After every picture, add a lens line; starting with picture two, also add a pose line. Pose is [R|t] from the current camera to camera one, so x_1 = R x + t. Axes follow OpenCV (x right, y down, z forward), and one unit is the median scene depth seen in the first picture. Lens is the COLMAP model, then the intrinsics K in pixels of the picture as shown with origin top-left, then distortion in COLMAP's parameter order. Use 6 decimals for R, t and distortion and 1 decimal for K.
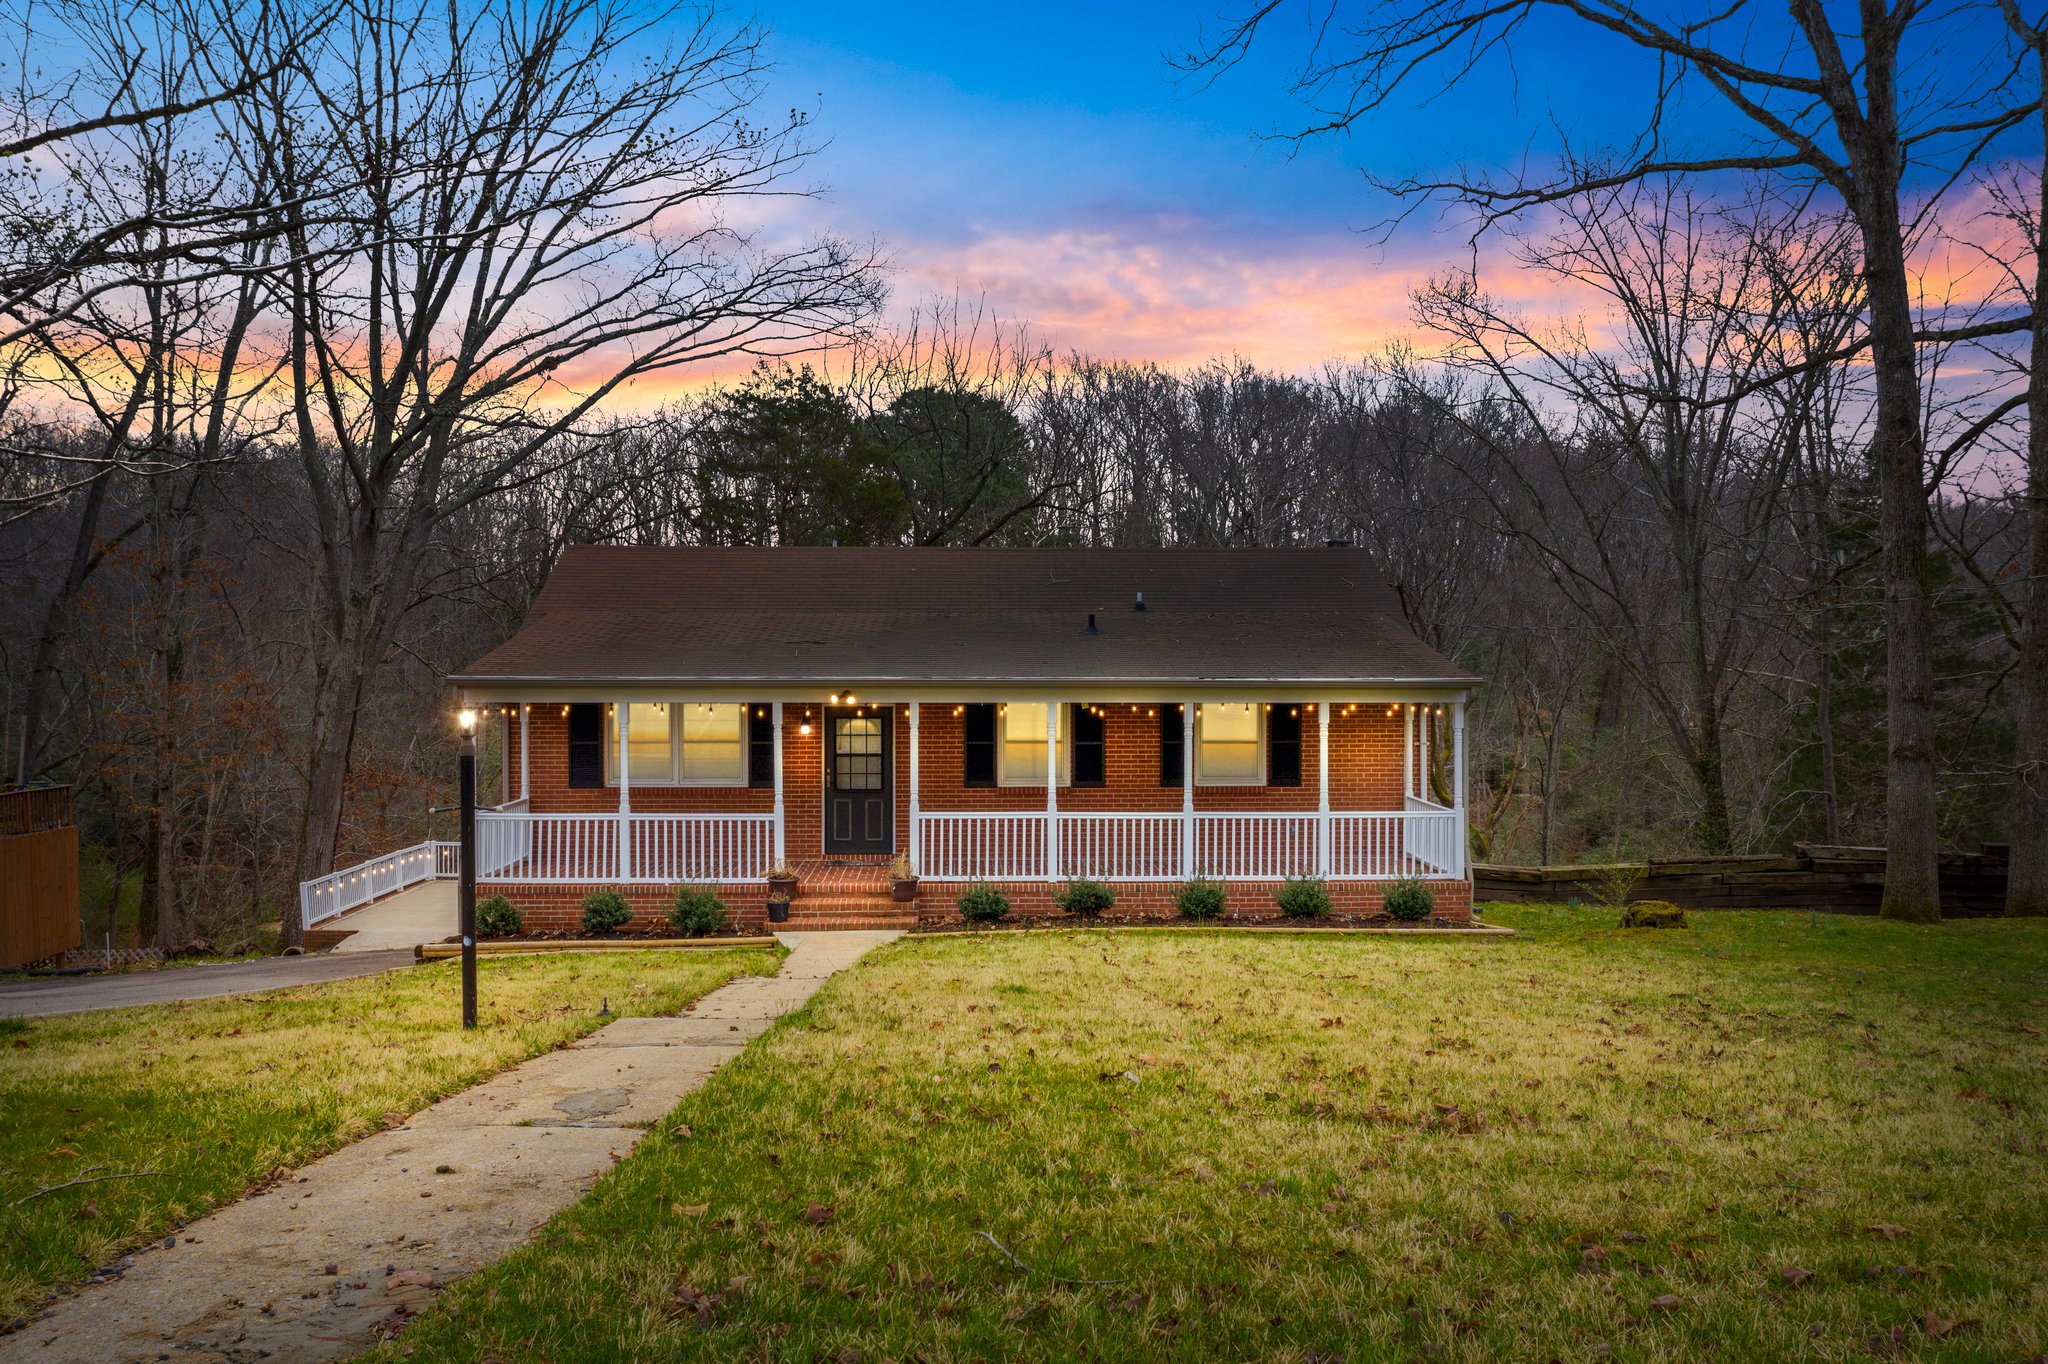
lens RADIAL K [[1586.9, 0, 1016.1], [0, 1586.9, 677.1], [0, 0, 1]] dist [-0.030077, 0.007703]
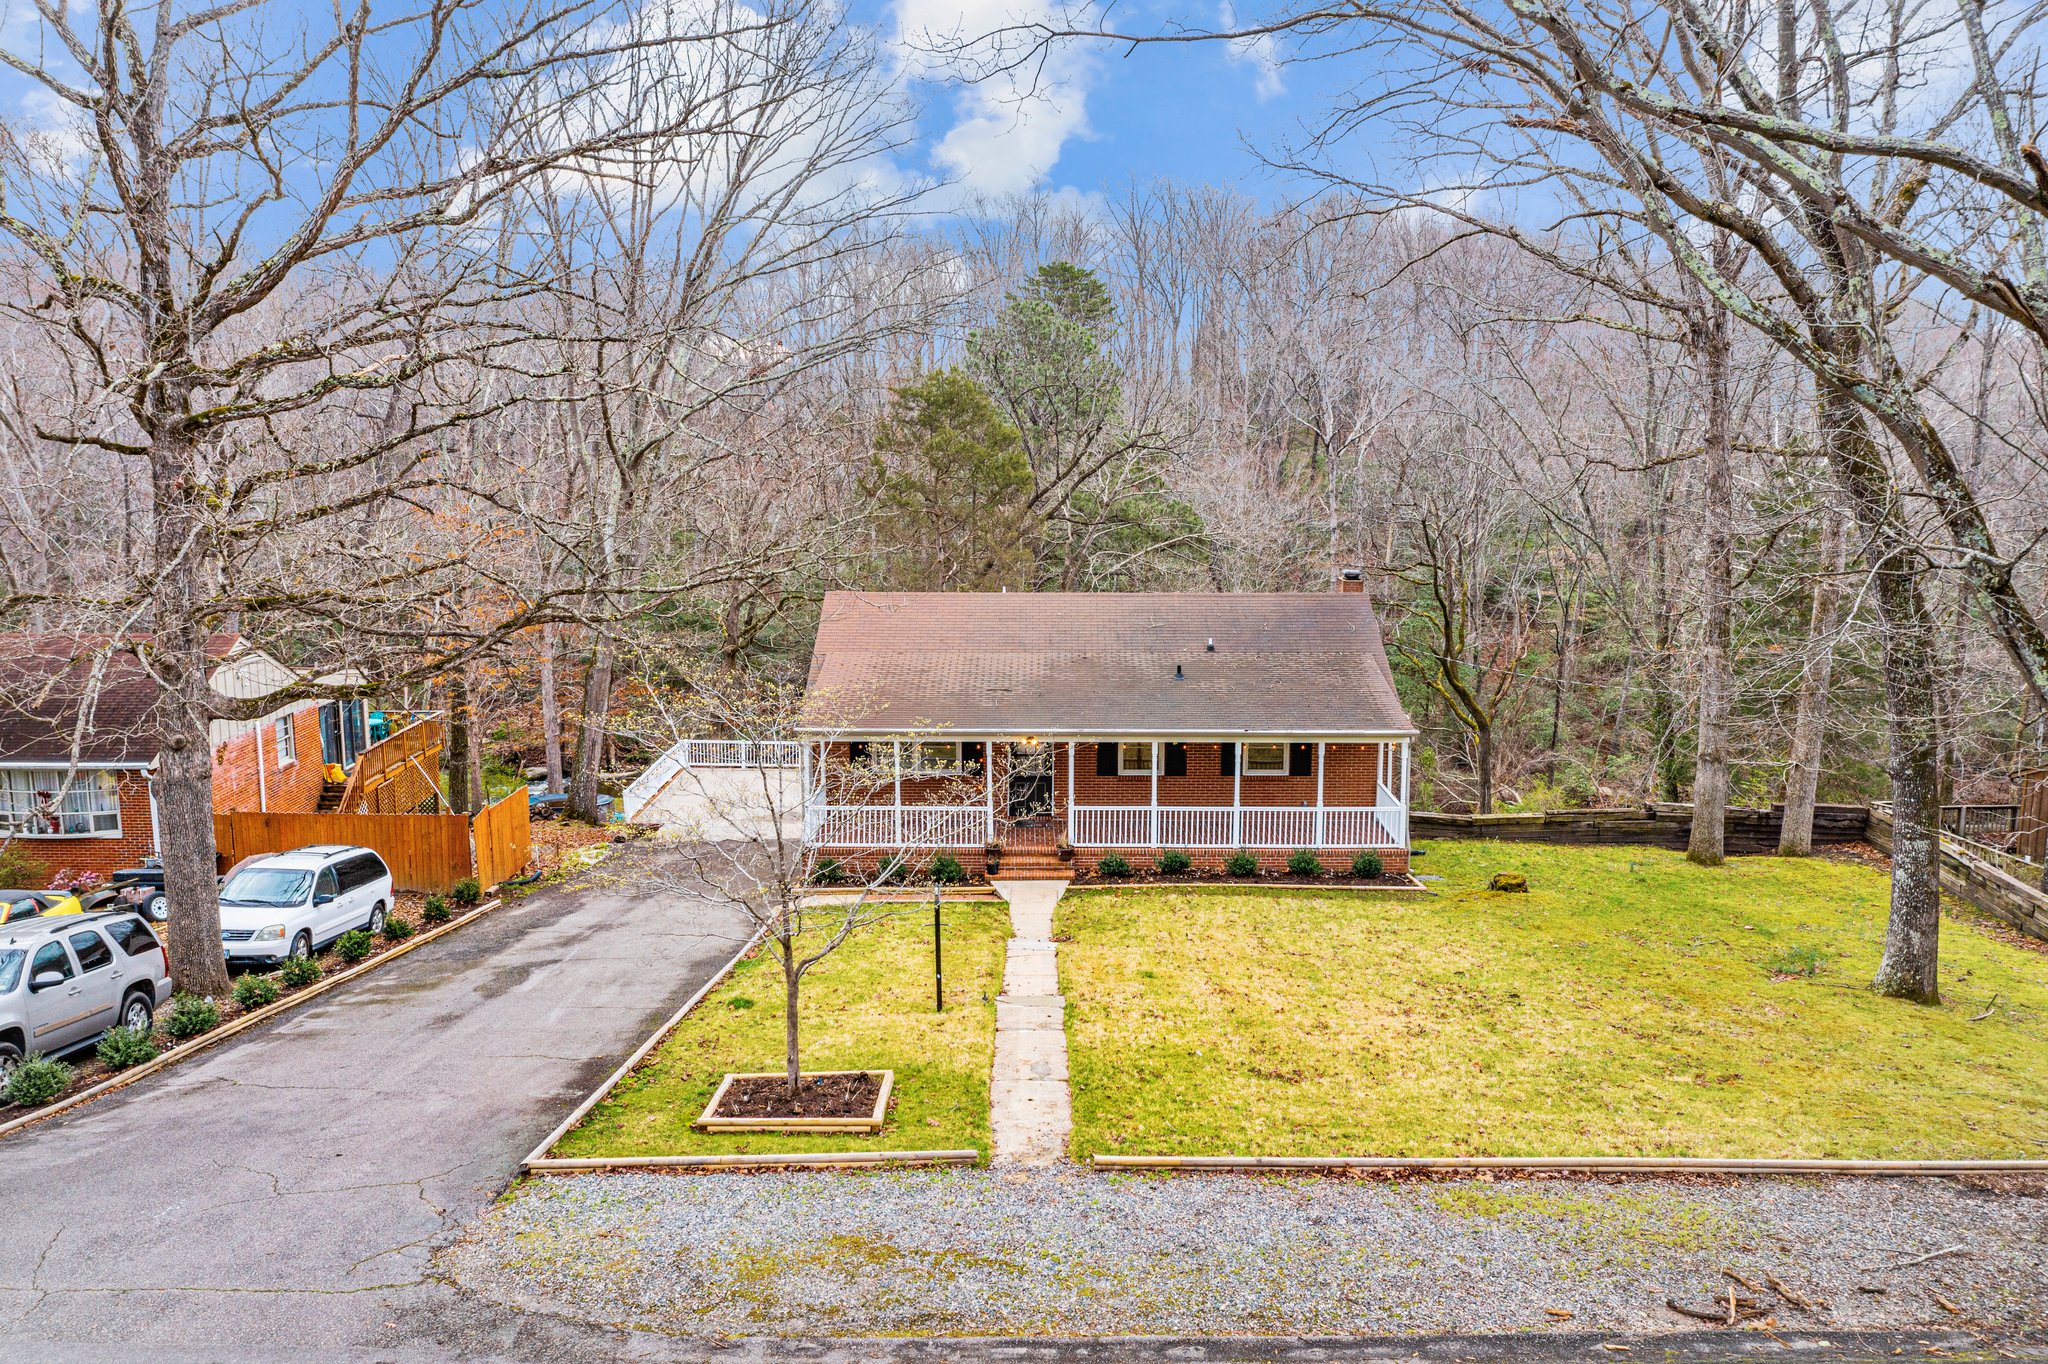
lens RADIAL K [[1586.9, 0, 1016.1], [0, 1586.9, 677.1], [0, 0, 1]] dist [-0.030077, 0.007703]
pose [[0.998938, 0.006165, -0.045664, -0.046841], [0.000806, 0.988520, 0.151091, -0.301008], [0.046071, -0.150967, 0.987465, -0.625622]]
